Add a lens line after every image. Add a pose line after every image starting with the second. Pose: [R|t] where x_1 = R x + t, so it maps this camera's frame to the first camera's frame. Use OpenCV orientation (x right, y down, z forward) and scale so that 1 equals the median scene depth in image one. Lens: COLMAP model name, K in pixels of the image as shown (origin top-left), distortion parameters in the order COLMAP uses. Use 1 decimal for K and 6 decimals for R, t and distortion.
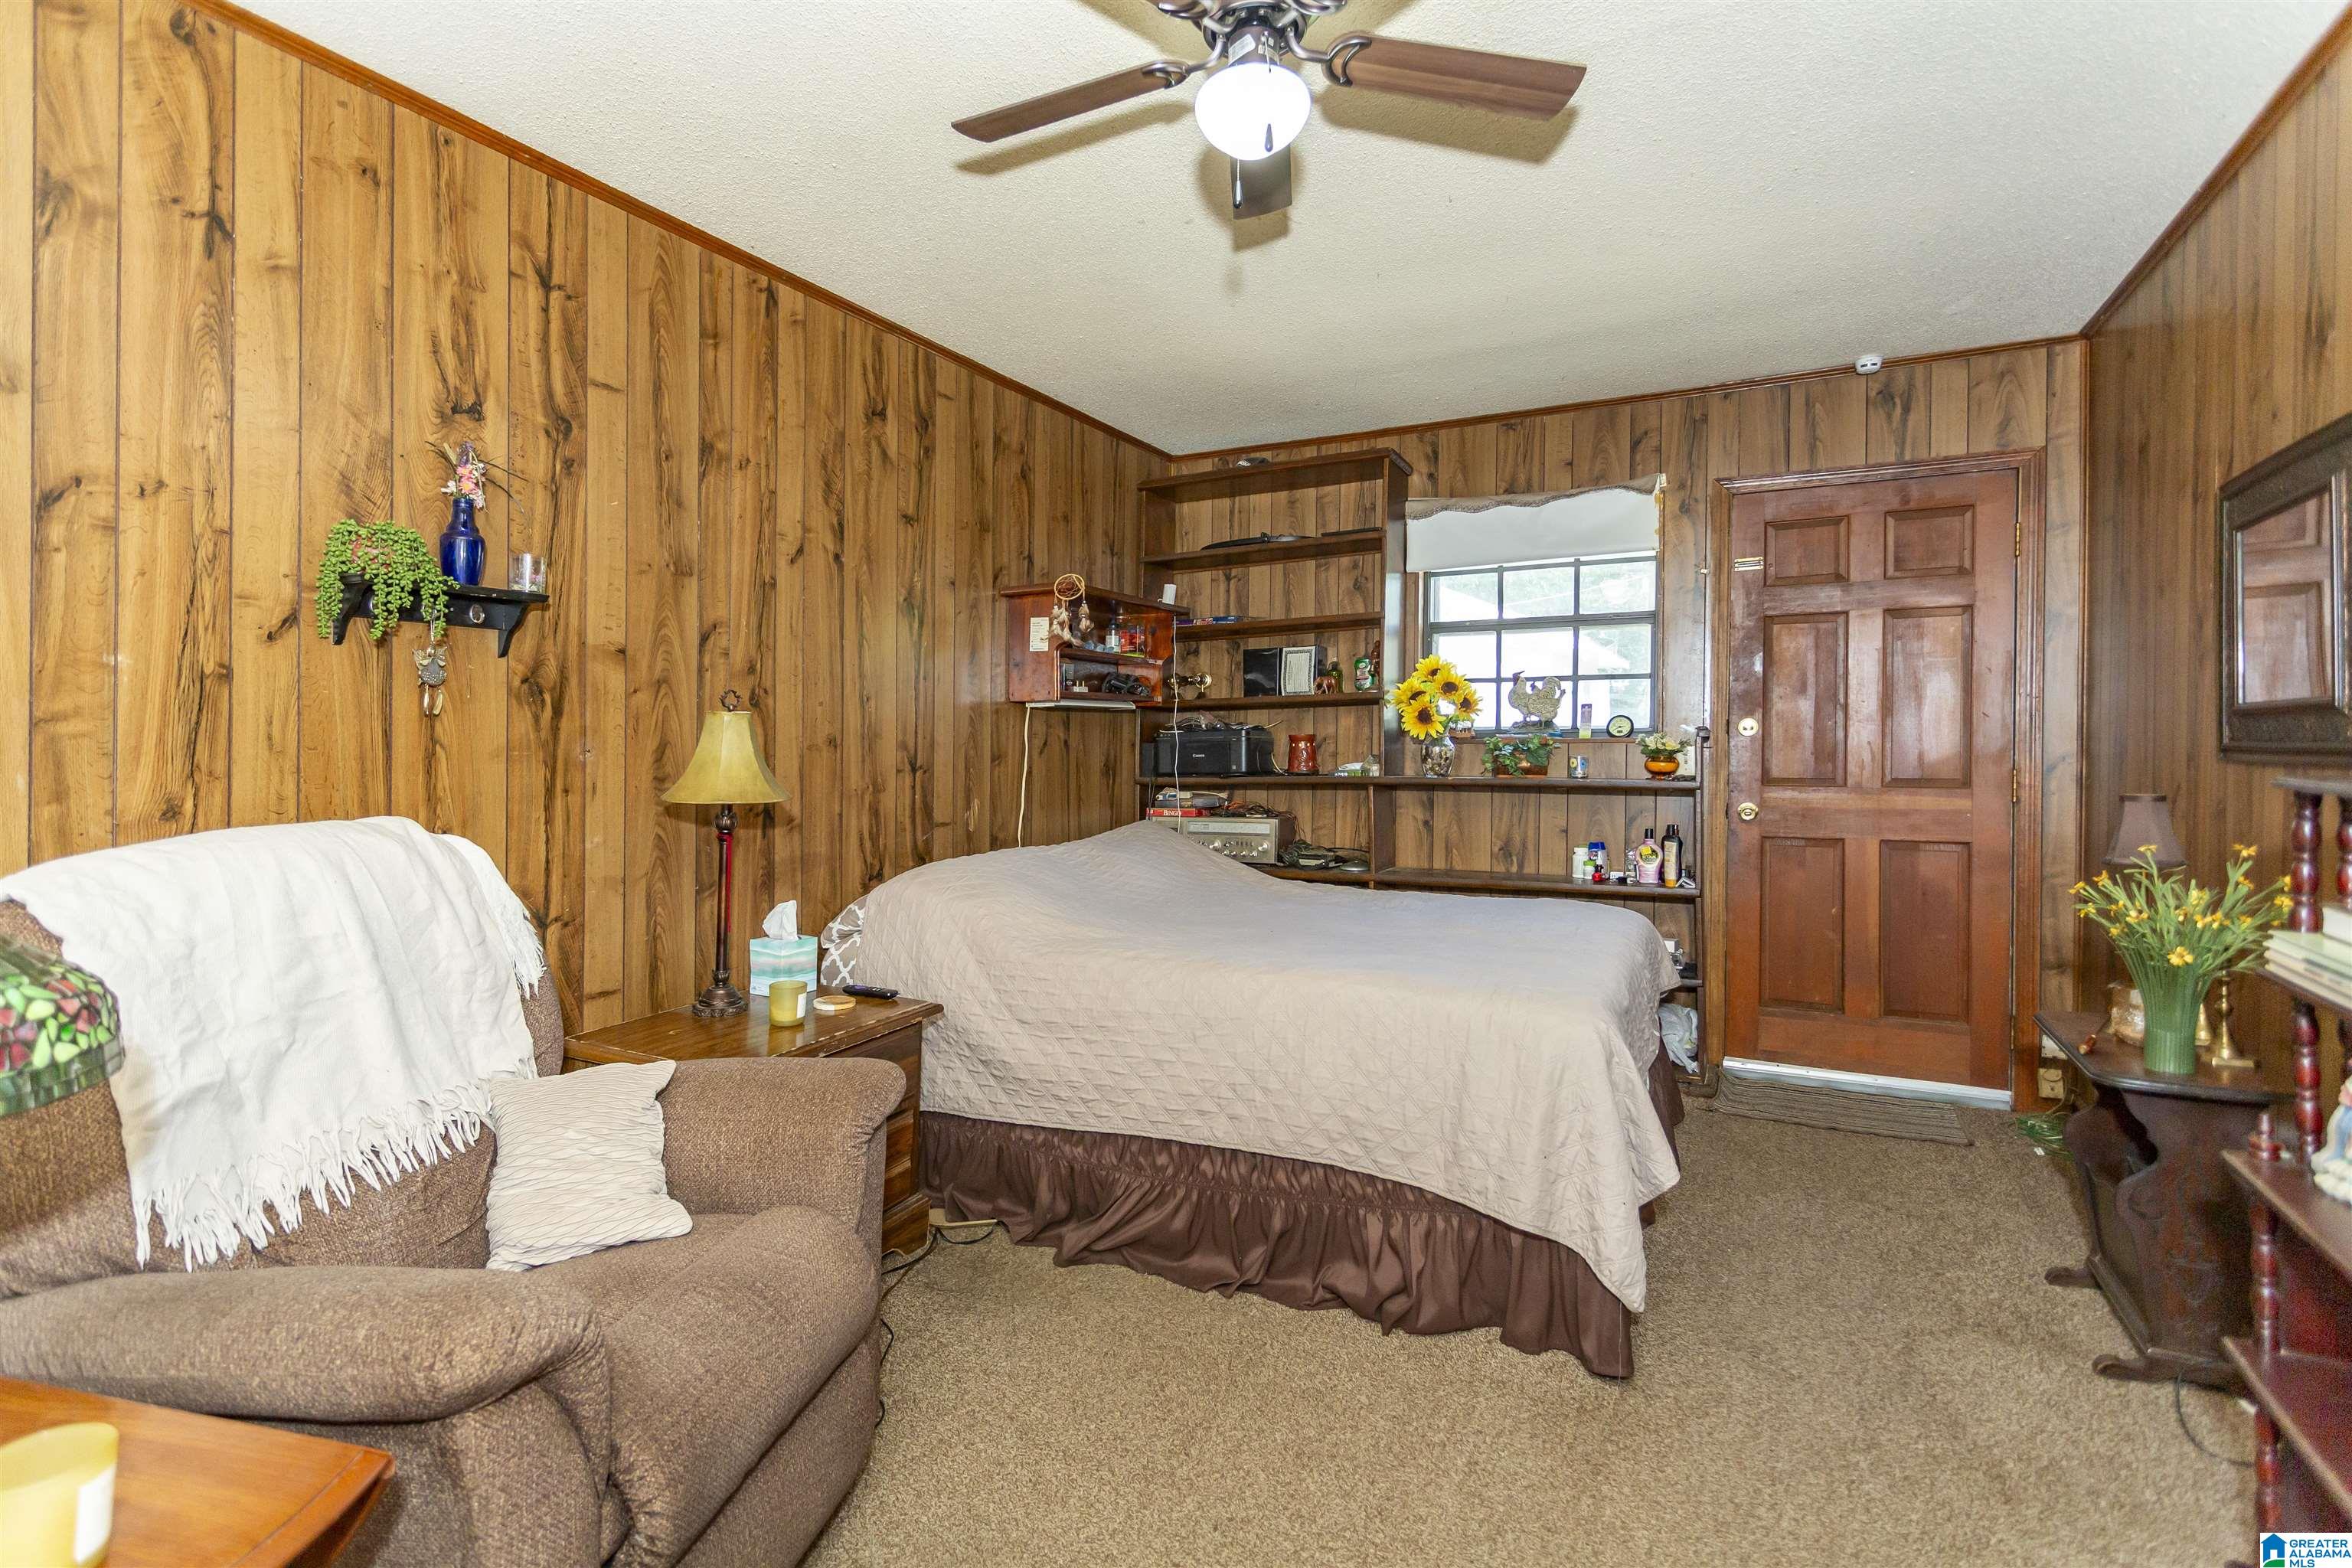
lens RADIAL K [[1103.9, 0, 1180.6], [0, 1103.9, 762.9], [0, 0, 1]] dist [0.003093, 0.001542]
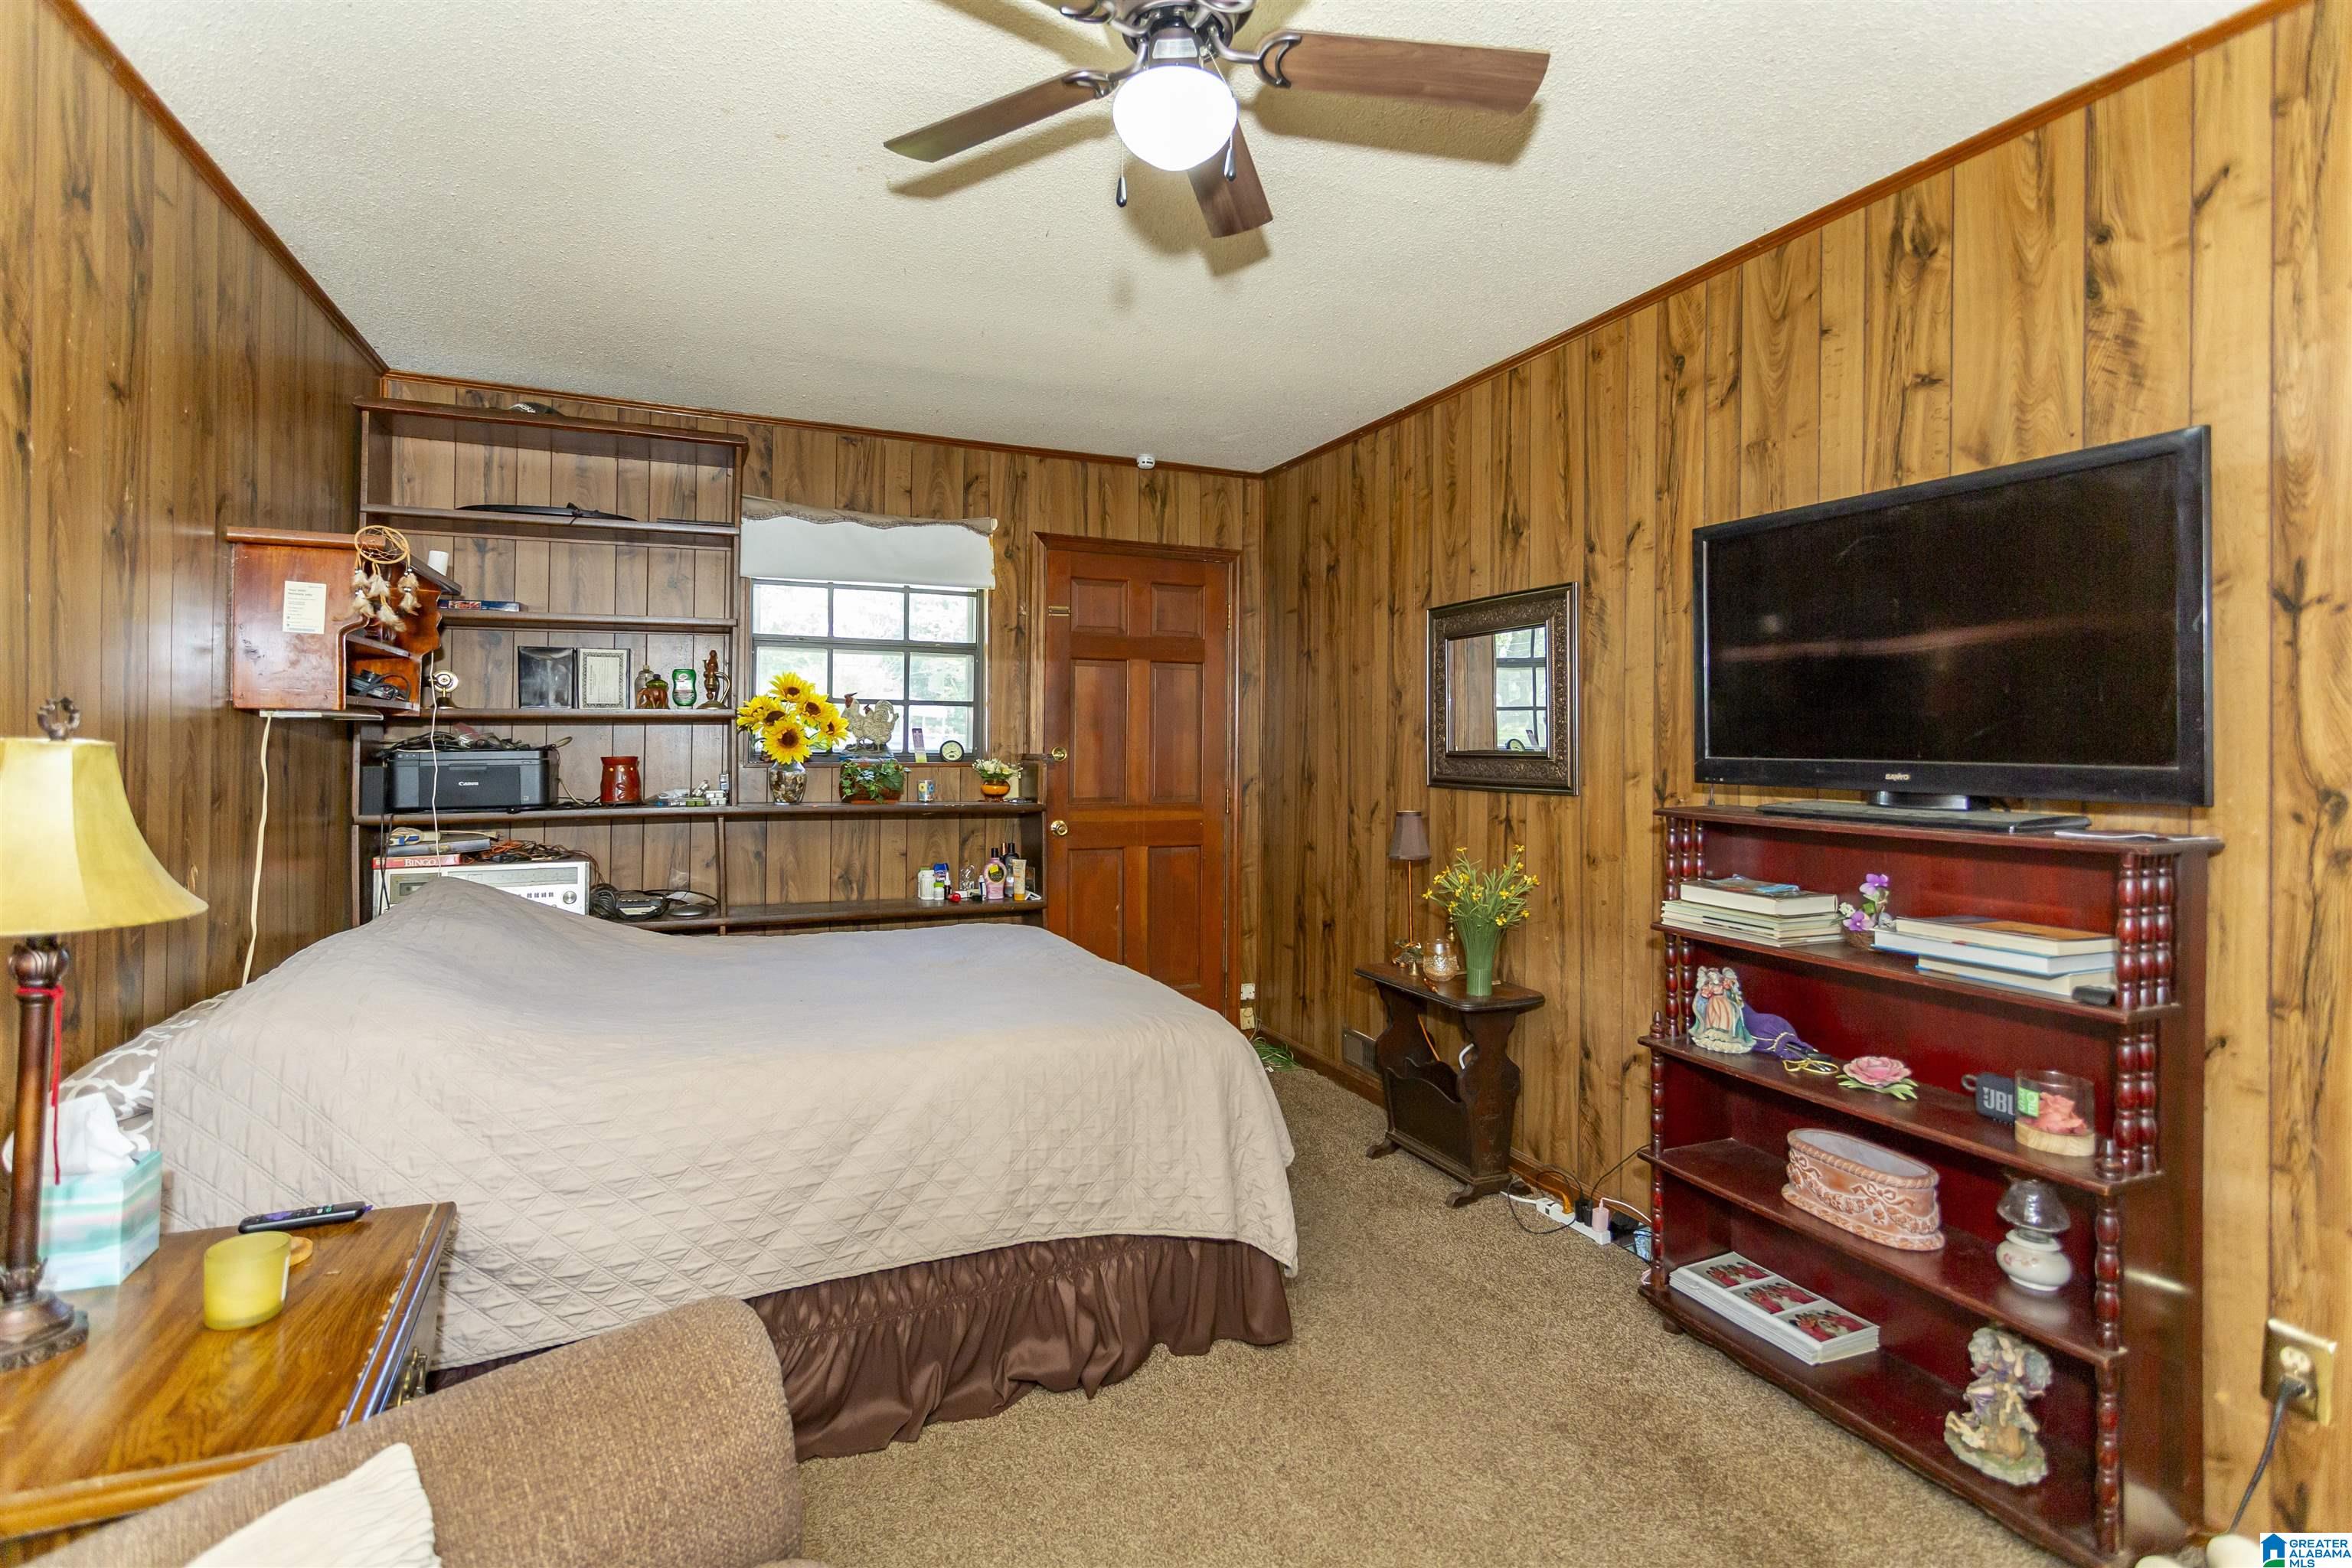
lens RADIAL K [[1103.9, 0, 1152.2], [0, 1103.9, 761.9], [0, 0, 1]] dist [0.003093, 0.001542]
pose [[0.648610, -0.000402, 0.761121, -0.364586], [0.003010, 0.999993, -0.002037, -0.026835], [-0.761115, 0.003612, 0.648607, 0.231230]]
